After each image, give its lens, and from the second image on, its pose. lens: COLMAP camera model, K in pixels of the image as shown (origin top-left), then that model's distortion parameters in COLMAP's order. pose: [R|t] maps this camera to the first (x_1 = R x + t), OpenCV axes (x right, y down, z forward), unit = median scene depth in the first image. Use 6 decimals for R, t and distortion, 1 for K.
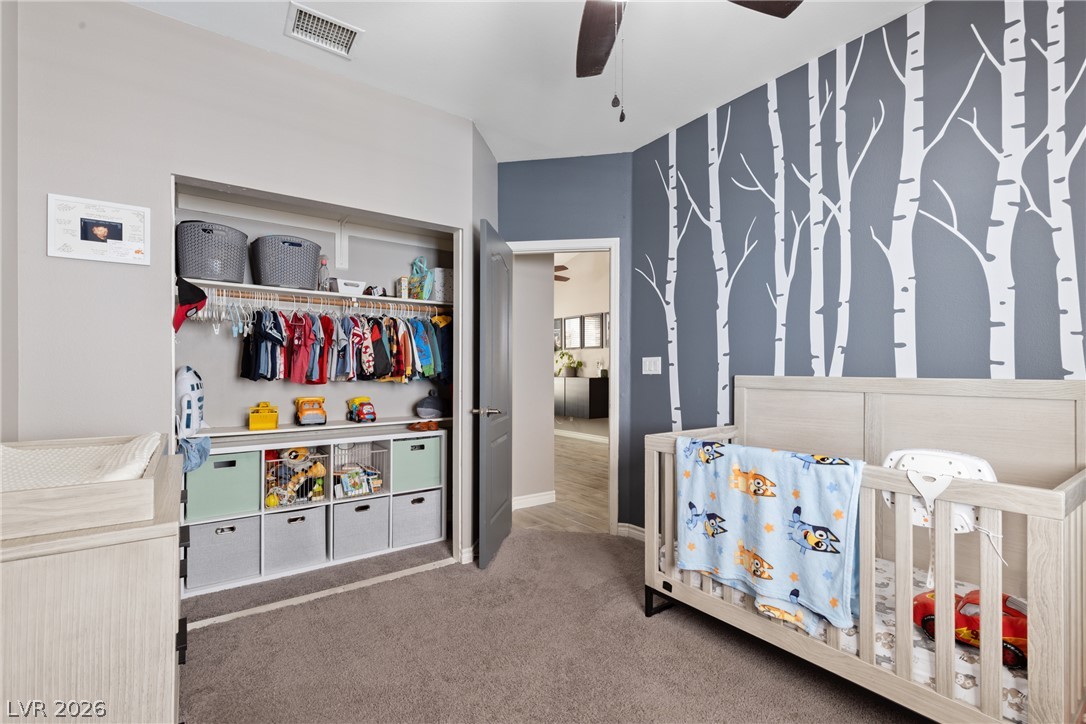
lens RADIAL K [[486.7, 0, 543.8], [0, 486.7, 368.0], [0, 0, 1]] dist [0.000163, 0.000039]
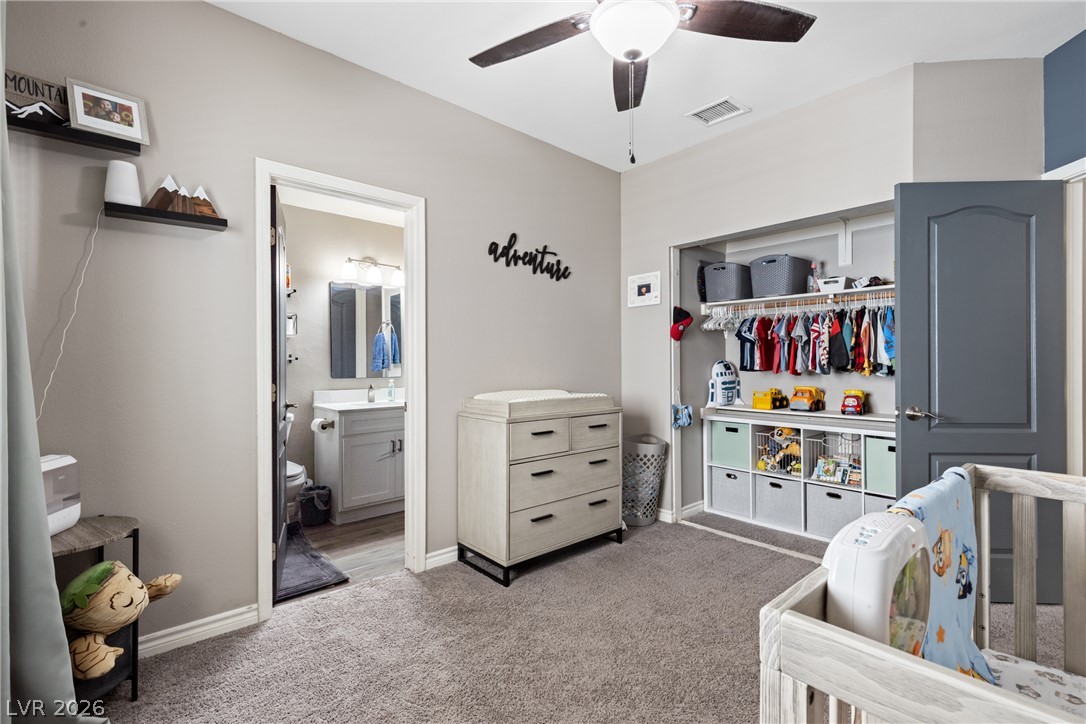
lens RADIAL K [[490.2, 0, 548.2], [0, 490.2, 358.6], [0, 0, 1]] dist [-0.000330, -0.000112]
pose [[0.089840, -0.008817, -0.995917, 0.672770], [0.005512, 0.999950, -0.008356, 0.000274], [0.995941, -0.004739, 0.089884, 0.322047]]
